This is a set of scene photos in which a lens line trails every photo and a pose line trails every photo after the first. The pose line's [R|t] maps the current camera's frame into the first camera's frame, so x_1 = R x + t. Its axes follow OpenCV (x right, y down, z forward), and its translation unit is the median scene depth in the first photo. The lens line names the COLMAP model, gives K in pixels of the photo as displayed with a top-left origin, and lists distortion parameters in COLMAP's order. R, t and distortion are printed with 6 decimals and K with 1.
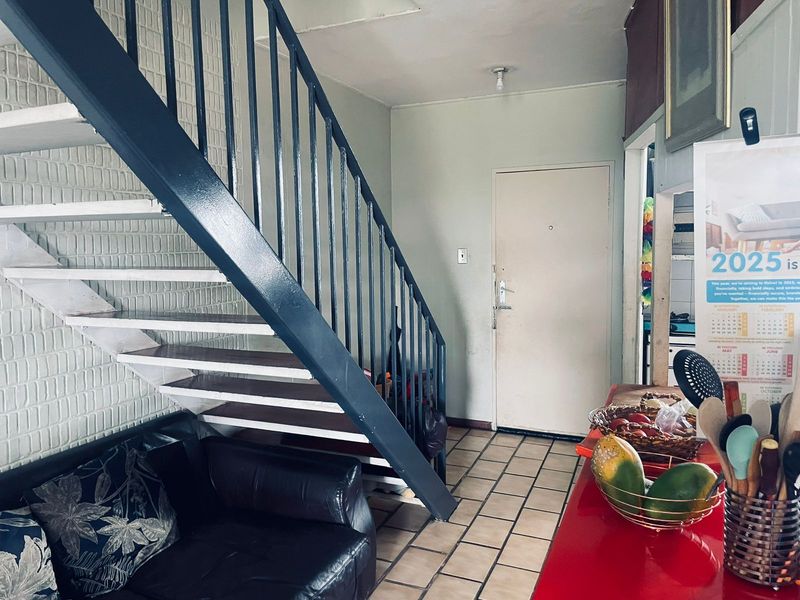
lens RADIAL K [[600.5, 0, 398.0], [0, 600.5, 292.0], [0, 0, 1]] dist [0.013081, -0.040009]
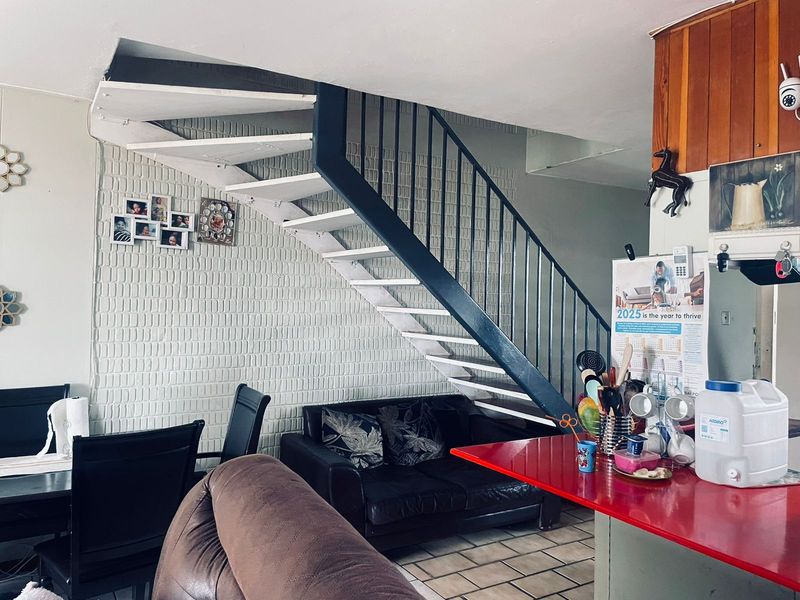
lens RADIAL K [[600.5, 0, 399.7], [0, 600.5, 297.1], [0, 0, 1]] dist [0.013081, -0.040009]
pose [[0.807957, 0.030799, -0.588436, 0.679370], [-0.082779, 0.994662, -0.061600, 0.052727], [0.583398, 0.098480, 0.806194, -0.707511]]
